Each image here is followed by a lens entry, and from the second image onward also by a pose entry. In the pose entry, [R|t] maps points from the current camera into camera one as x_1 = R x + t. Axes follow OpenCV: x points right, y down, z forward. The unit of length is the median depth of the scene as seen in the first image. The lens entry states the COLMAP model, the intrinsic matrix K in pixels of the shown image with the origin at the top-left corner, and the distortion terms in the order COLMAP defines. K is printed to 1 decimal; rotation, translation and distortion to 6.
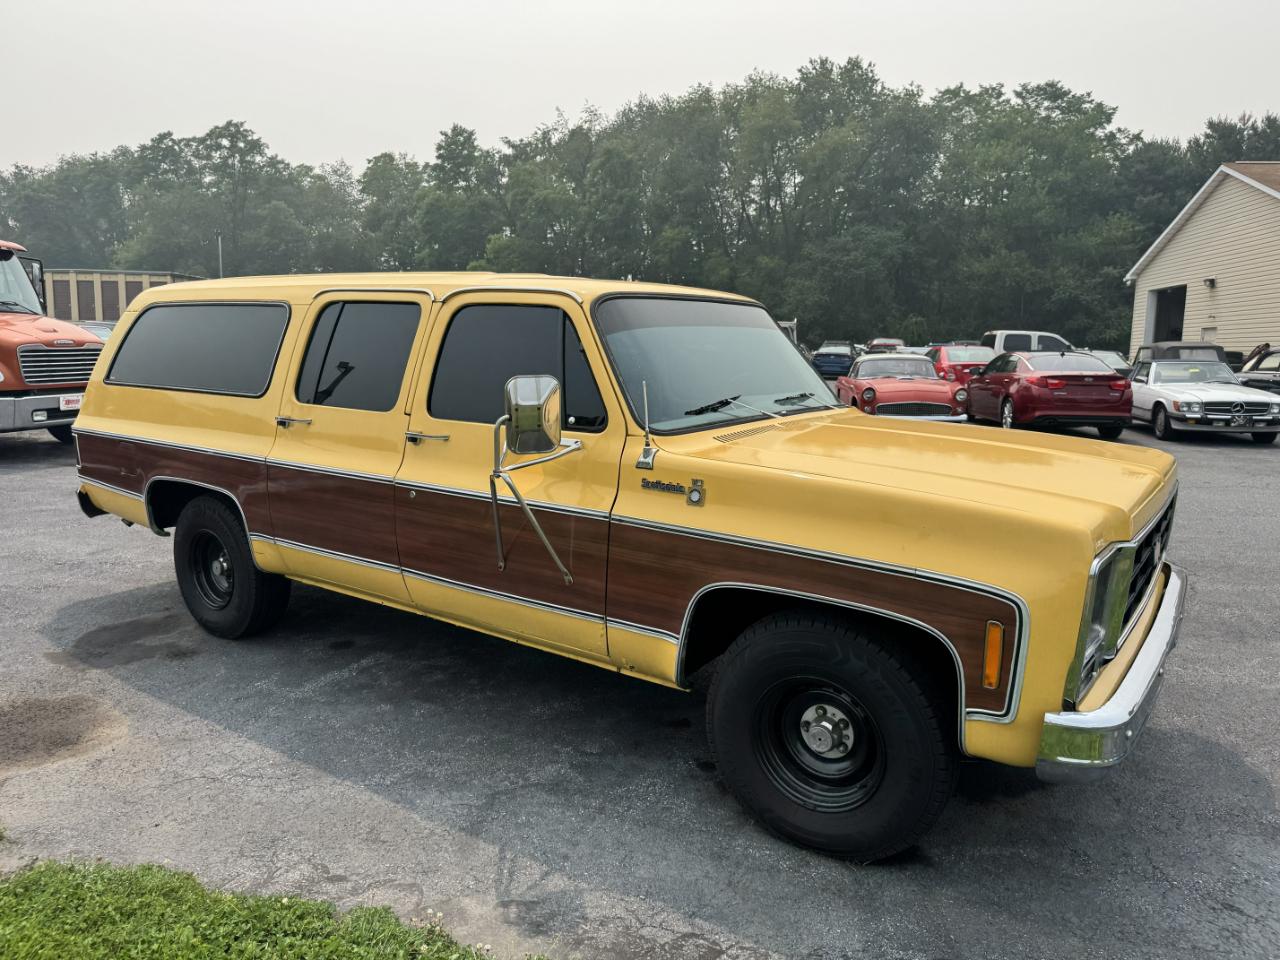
lens RADIAL K [[900.7, 0, 630.6], [0, 900.7, 482.9], [0, 0, 1]] dist [0.038598, -0.049007]
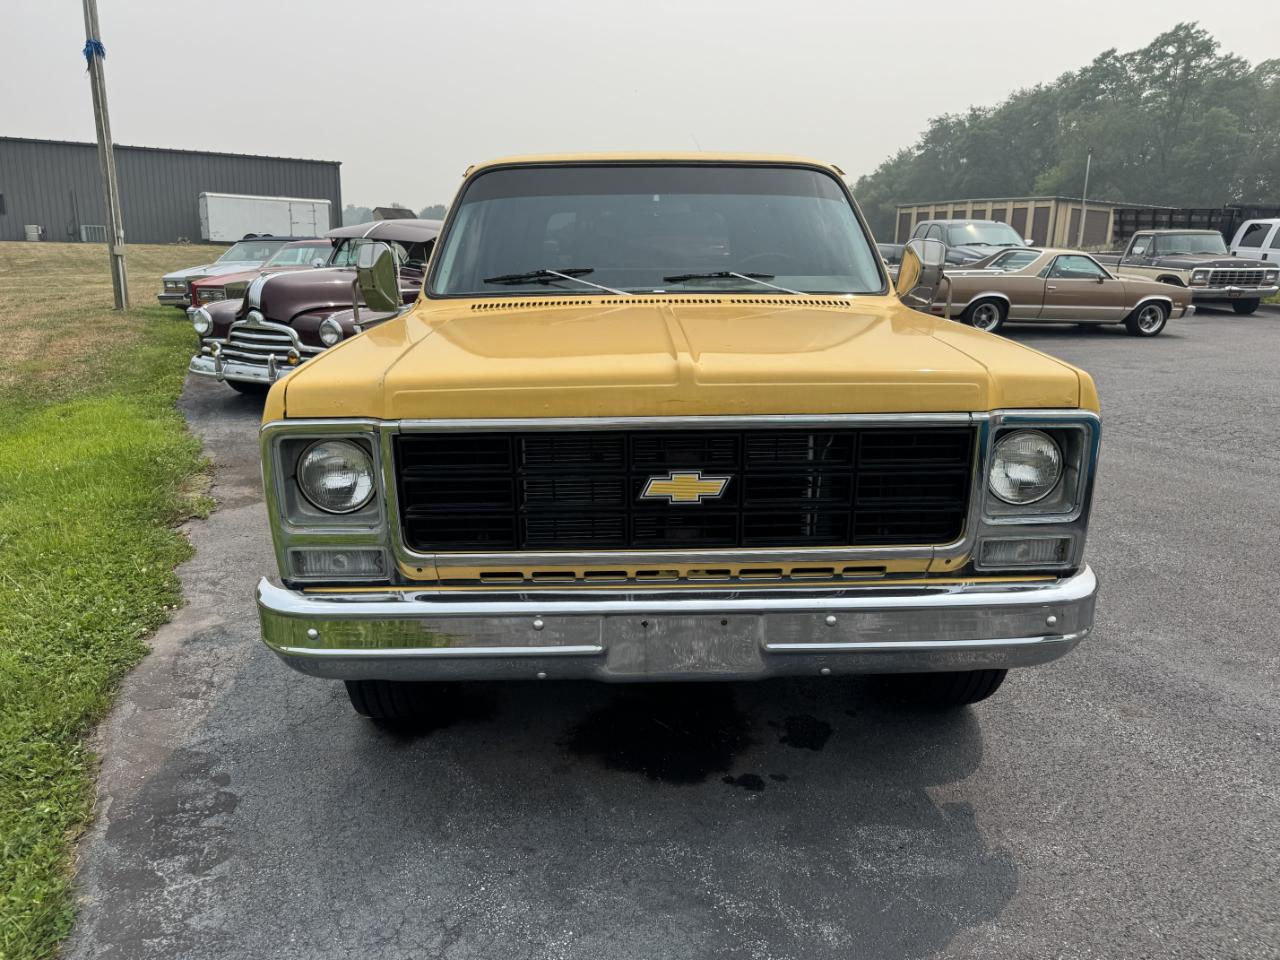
lens RADIAL K [[900.7, 0, 640.2], [0, 900.7, 479.0], [0, 0, 1]] dist [0.038598, -0.049007]
pose [[0.596430, 0.177759, -0.782734, 0.045884], [-0.121222, 0.983932, 0.131082, -0.000551], [0.793459, 0.016703, 0.608395, 0.023909]]
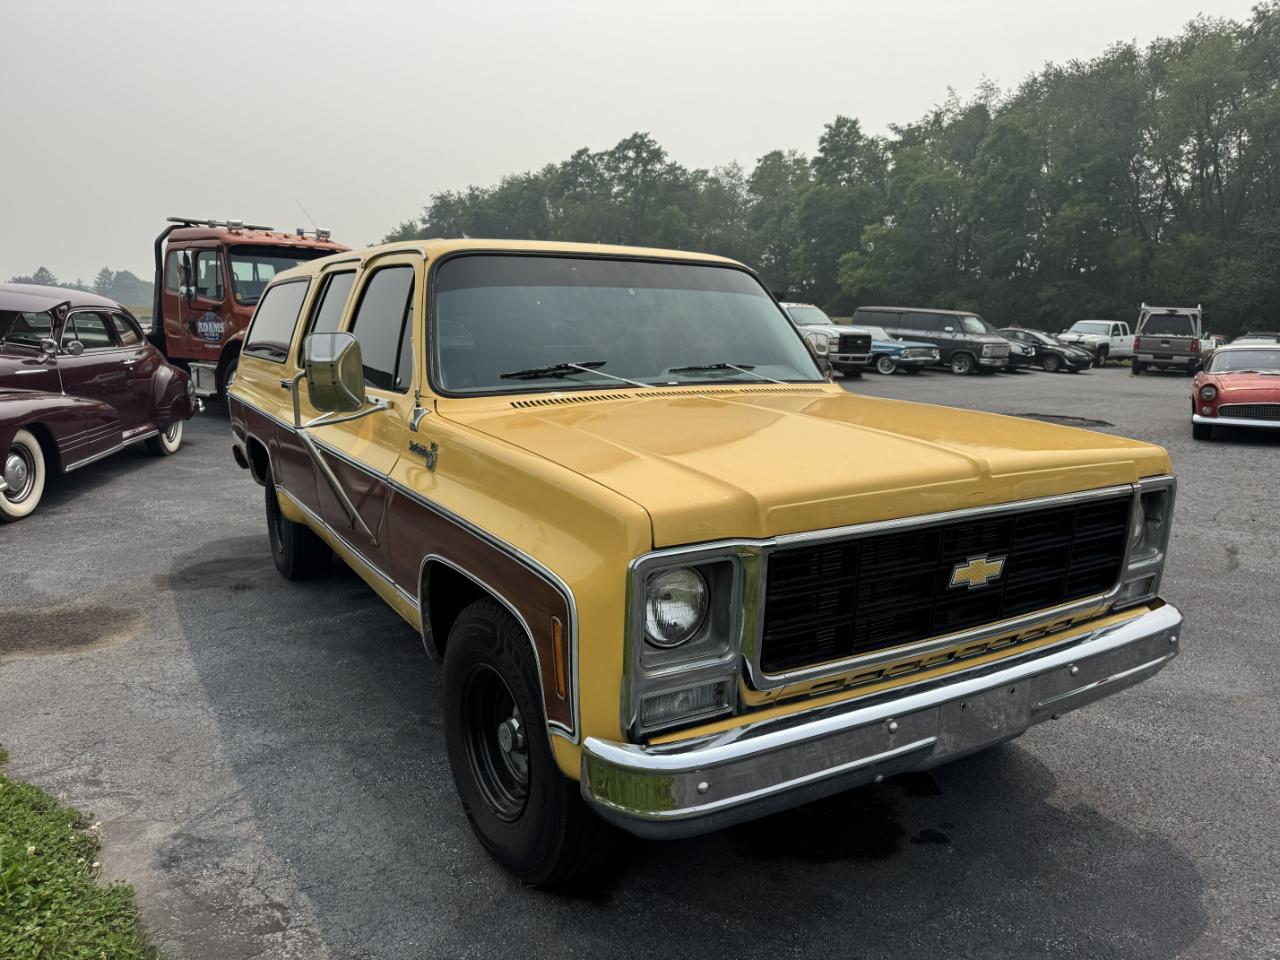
lens RADIAL K [[900.7, 0, 635.5], [0, 900.7, 485.6], [0, 0, 1]] dist [0.038598, -0.049007]
pose [[0.914853, 0.065020, -0.398517, 0.026070], [-0.062000, 0.997866, 0.020477, 0.000390], [0.398998, 0.005974, 0.916932, 0.009093]]
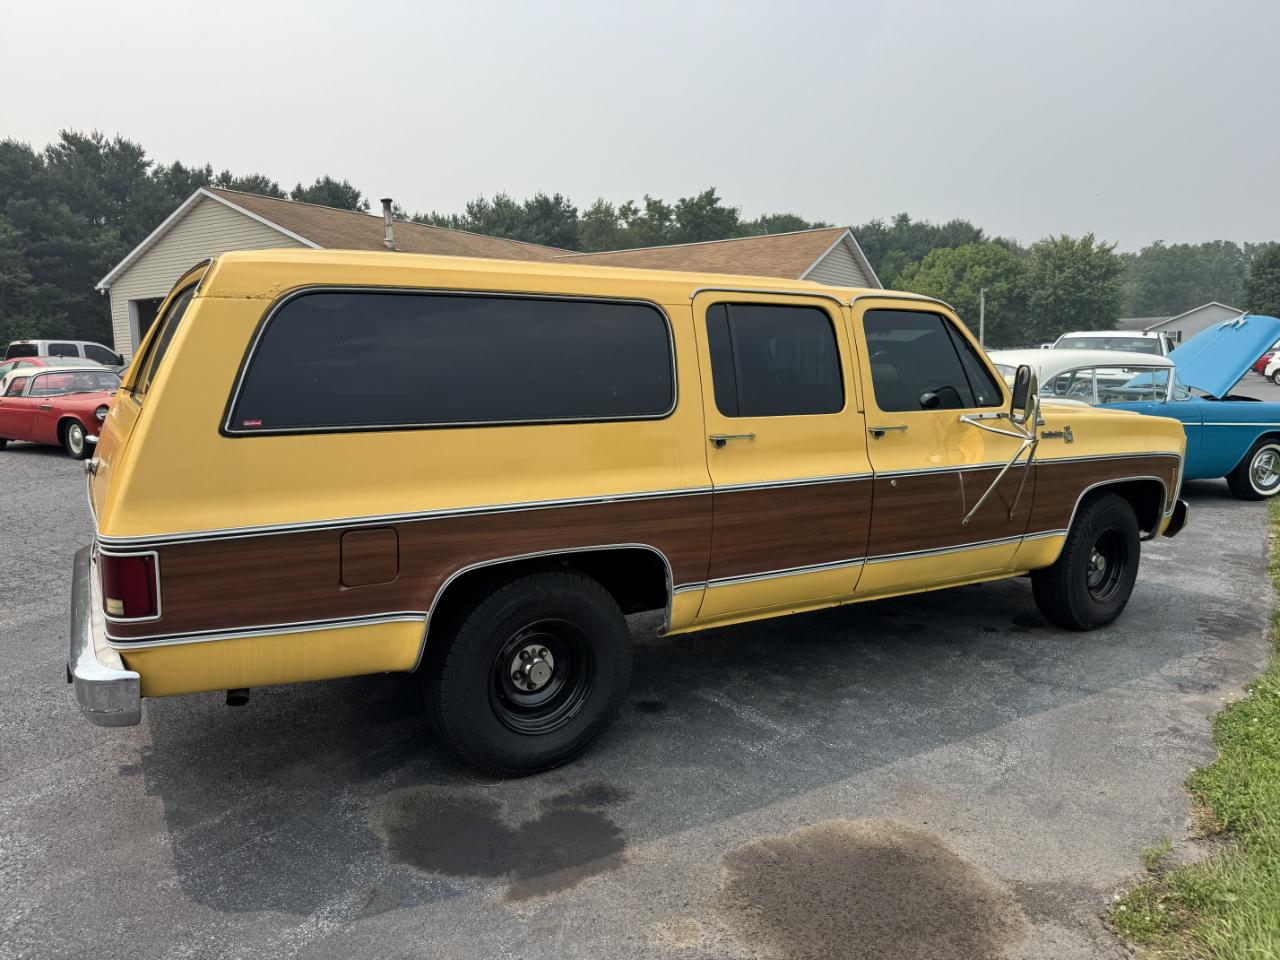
lens RADIAL K [[900.7, 0, 639.2], [0, 900.7, 489.7], [0, 0, 1]] dist [0.038598, -0.049007]
pose [[0.397590, -0.149792, 0.905254, -0.068339], [0.153032, 0.983592, 0.095542, -0.006604], [-0.904712, 0.100546, 0.413989, 0.041902]]
